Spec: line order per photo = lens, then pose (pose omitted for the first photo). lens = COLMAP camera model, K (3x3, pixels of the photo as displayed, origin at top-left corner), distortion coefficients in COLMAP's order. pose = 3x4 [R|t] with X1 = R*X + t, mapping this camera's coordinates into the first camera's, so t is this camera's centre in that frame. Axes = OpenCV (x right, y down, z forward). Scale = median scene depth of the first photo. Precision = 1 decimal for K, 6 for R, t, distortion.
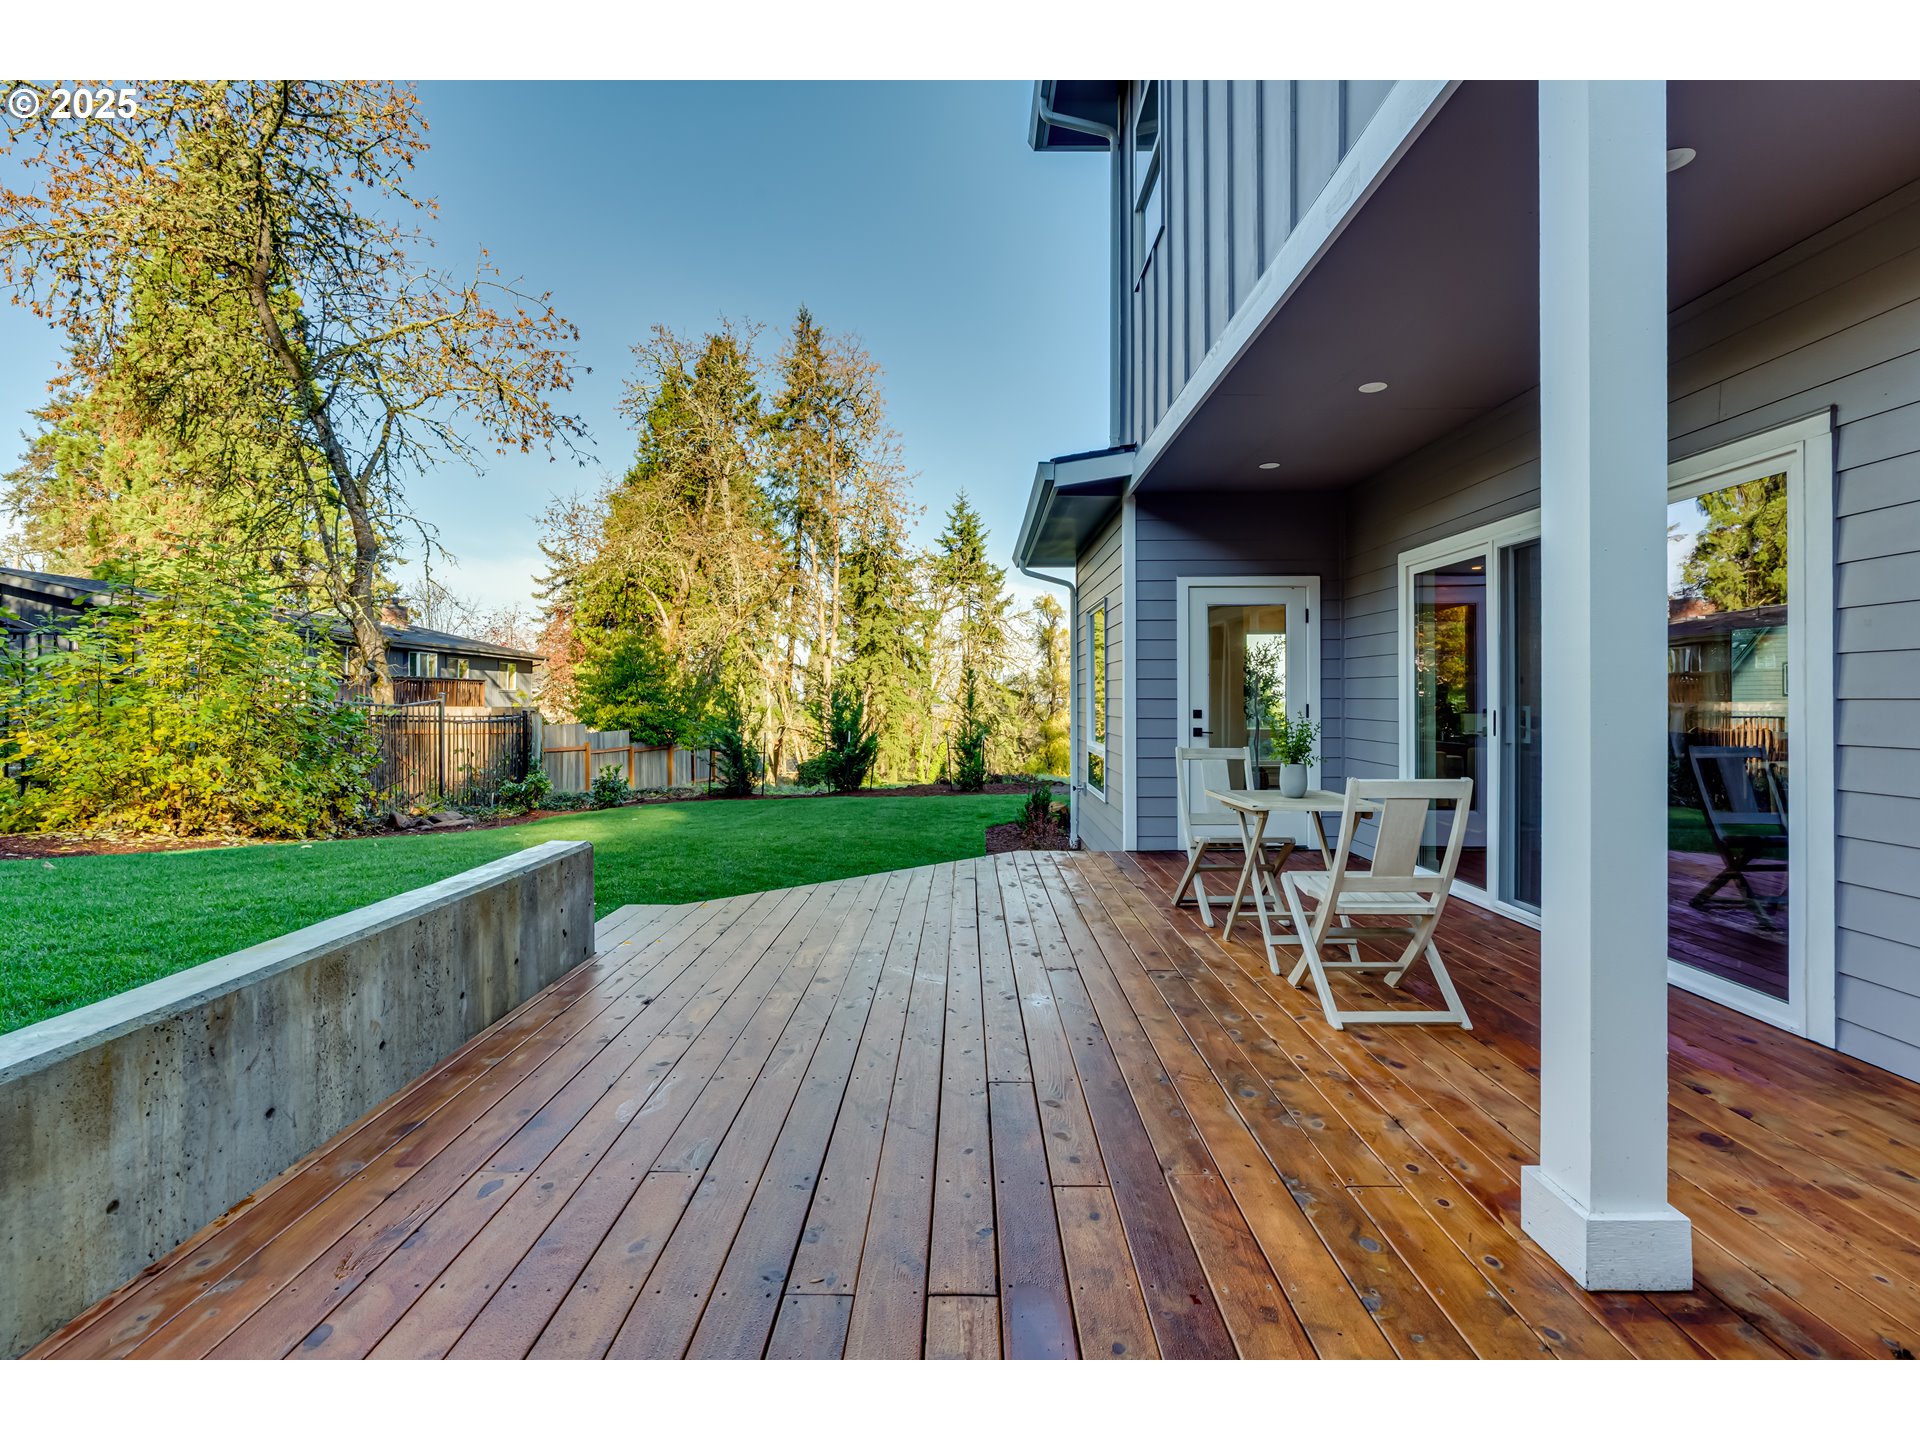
lens RADIAL K [[873.1, 0, 961.3], [0, 873.1, 701.9], [0, 0, 1]] dist [-0.005062, 0.000832]
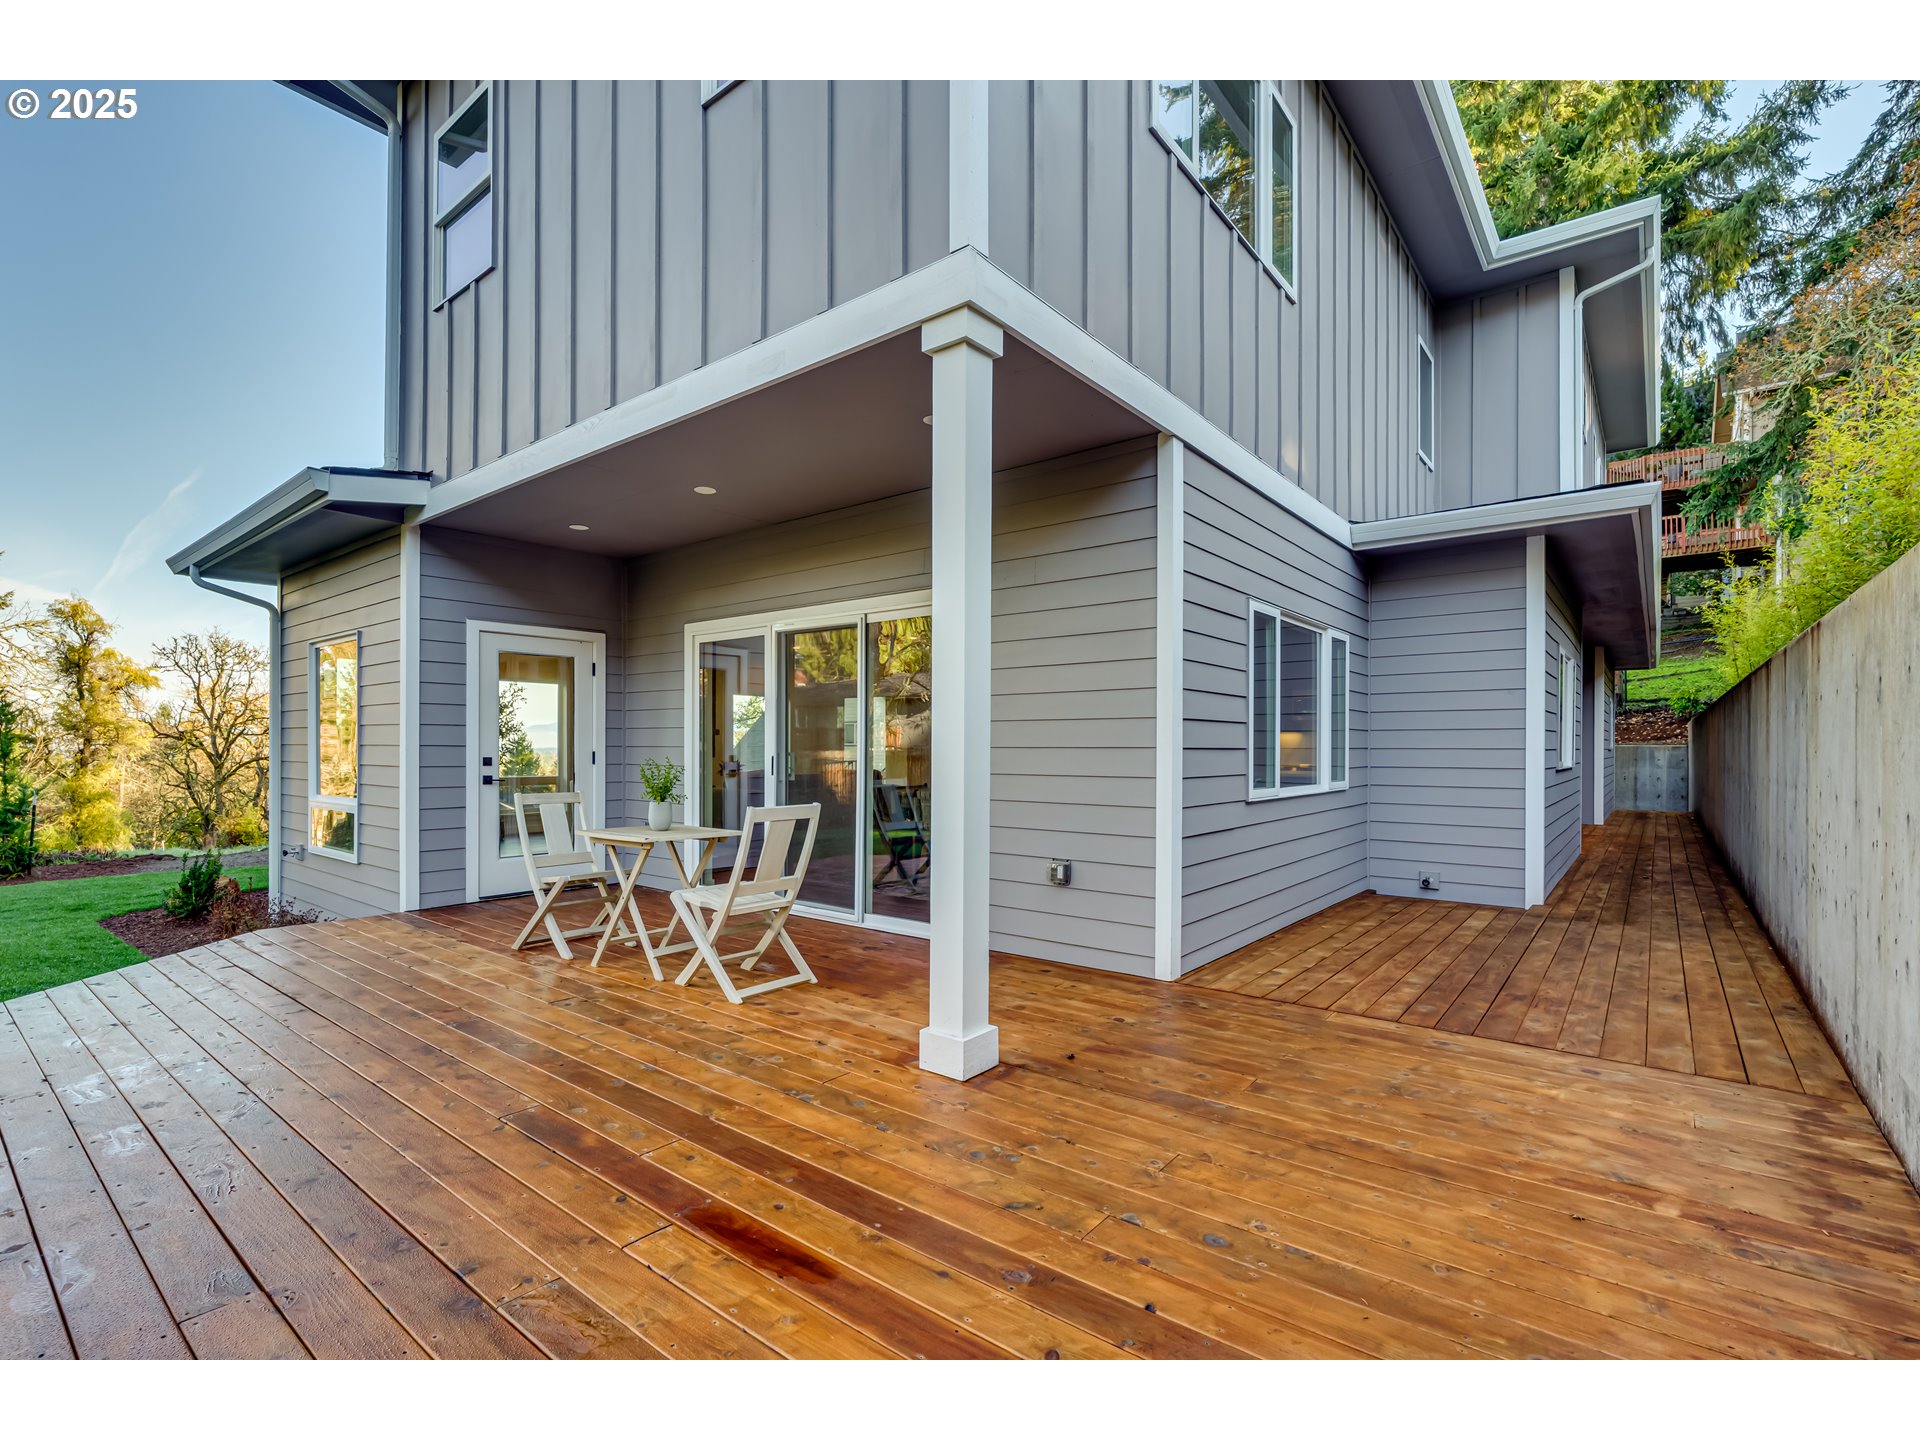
lens RADIAL K [[879.7, 0, 953.4], [0, 879.7, 746.8], [0, 0, 1]] dist [-0.002972, 0.000794]
pose [[0.622578, 0.003949, 0.782548, -0.166830], [-0.000405, 0.999989, -0.004725, 0.001921], [-0.782557, 0.002625, 0.622573, -0.022477]]
